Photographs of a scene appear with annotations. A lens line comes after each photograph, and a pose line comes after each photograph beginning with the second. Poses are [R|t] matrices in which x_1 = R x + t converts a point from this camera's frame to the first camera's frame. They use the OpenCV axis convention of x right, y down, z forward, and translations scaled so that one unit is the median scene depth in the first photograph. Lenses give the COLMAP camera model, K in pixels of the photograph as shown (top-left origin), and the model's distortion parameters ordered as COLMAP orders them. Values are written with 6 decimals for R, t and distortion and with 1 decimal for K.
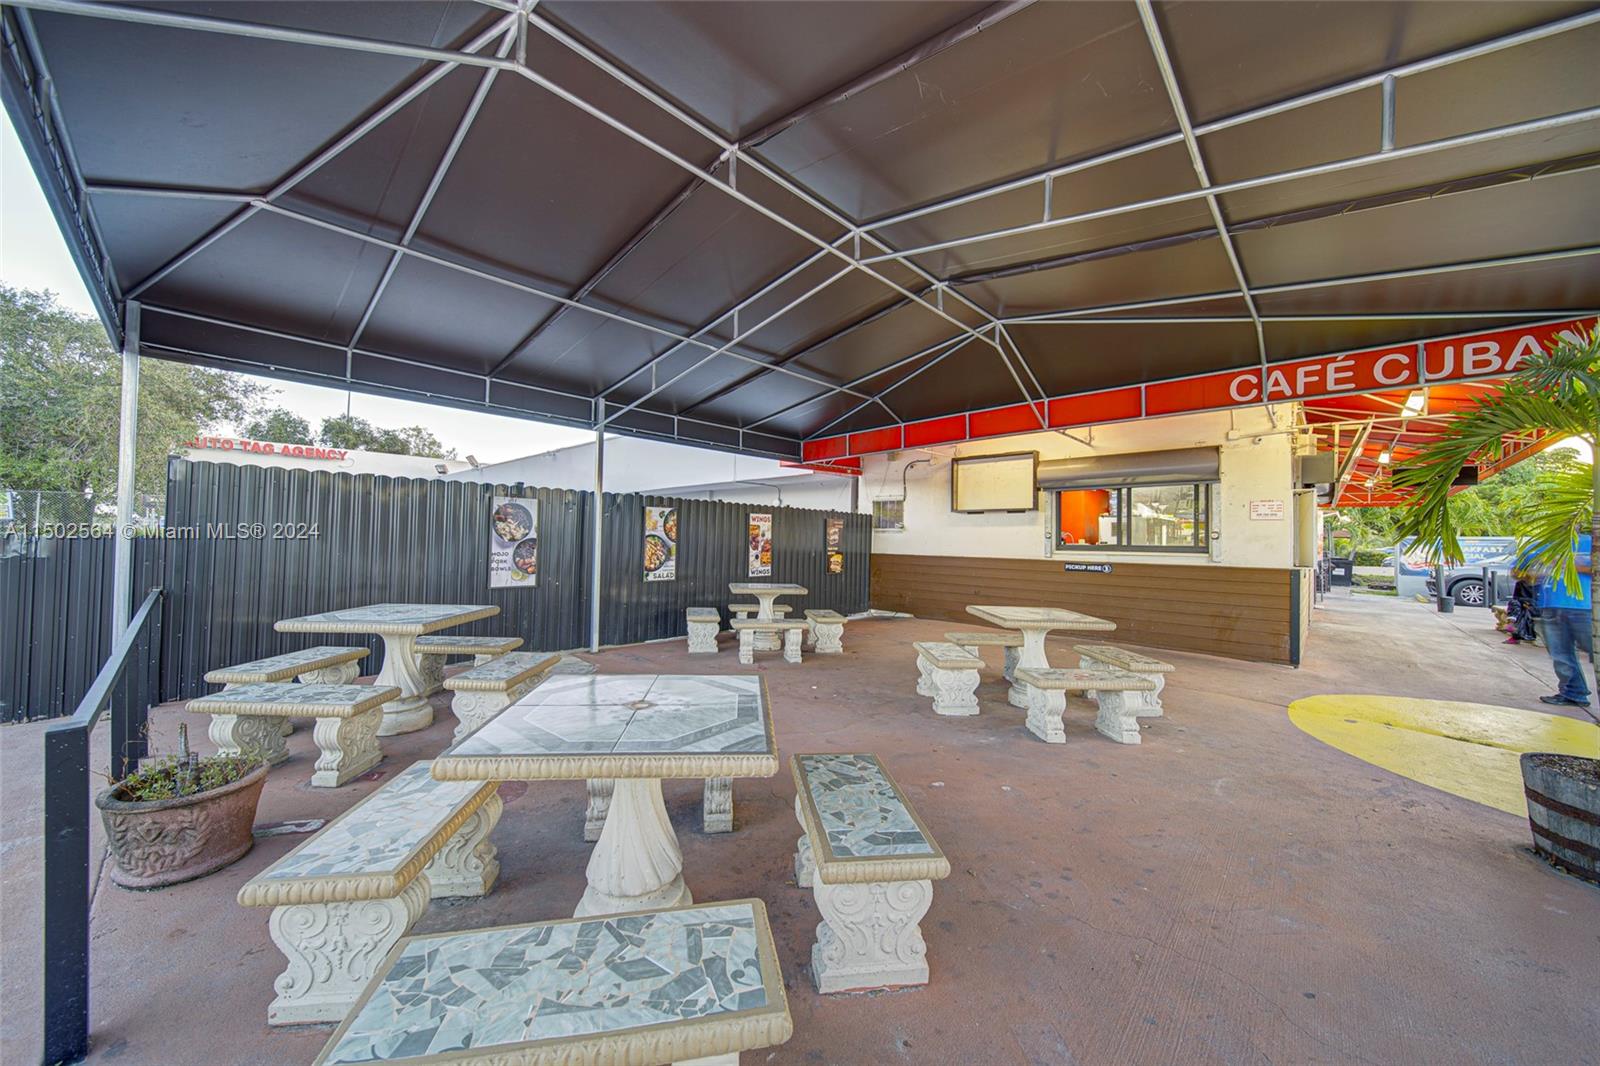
lens RADIAL K [[591.4, 0, 789.9], [0, 591.4, 528.8], [0, 0, 1]] dist [-0.003774, 0.000187]
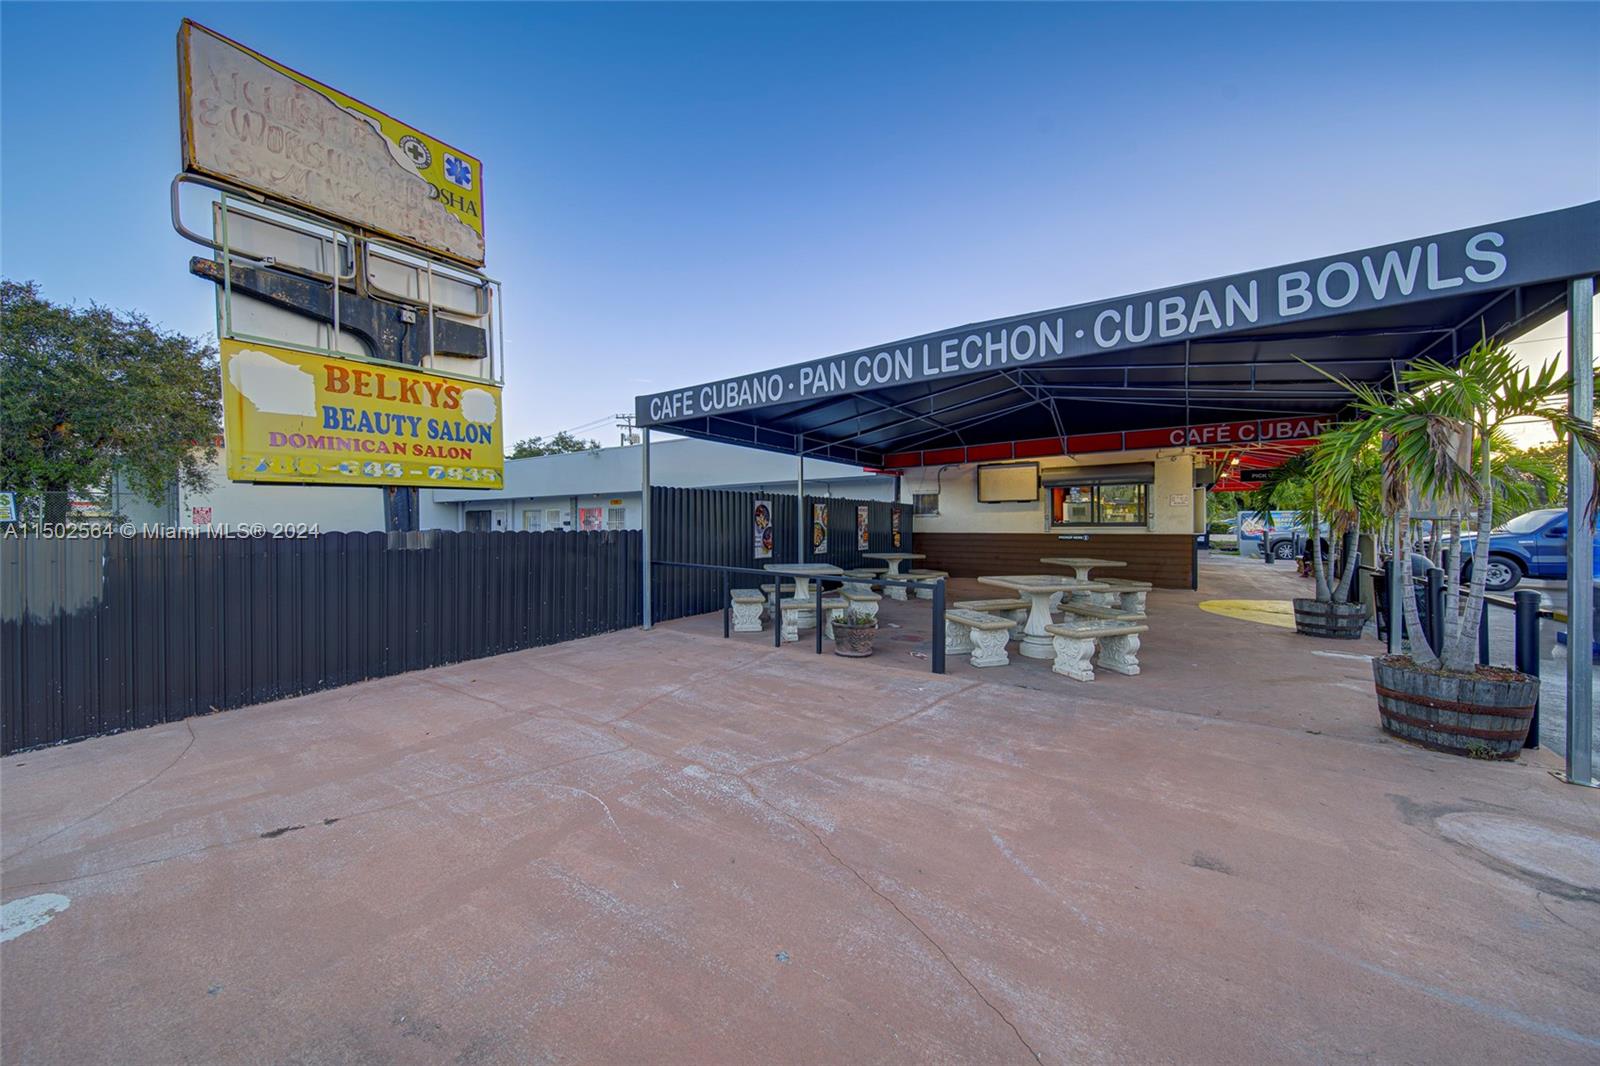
lens RADIAL K [[591.4, 0, 800.2], [0, 591.4, 527.6], [0, 0, 1]] dist [-0.003774, 0.000187]
pose [[0.985912, -0.023622, 0.165589, -0.514131], [0.019252, 0.999424, 0.027950, -0.019733], [-0.166154, -0.024368, 0.985799, -0.463183]]
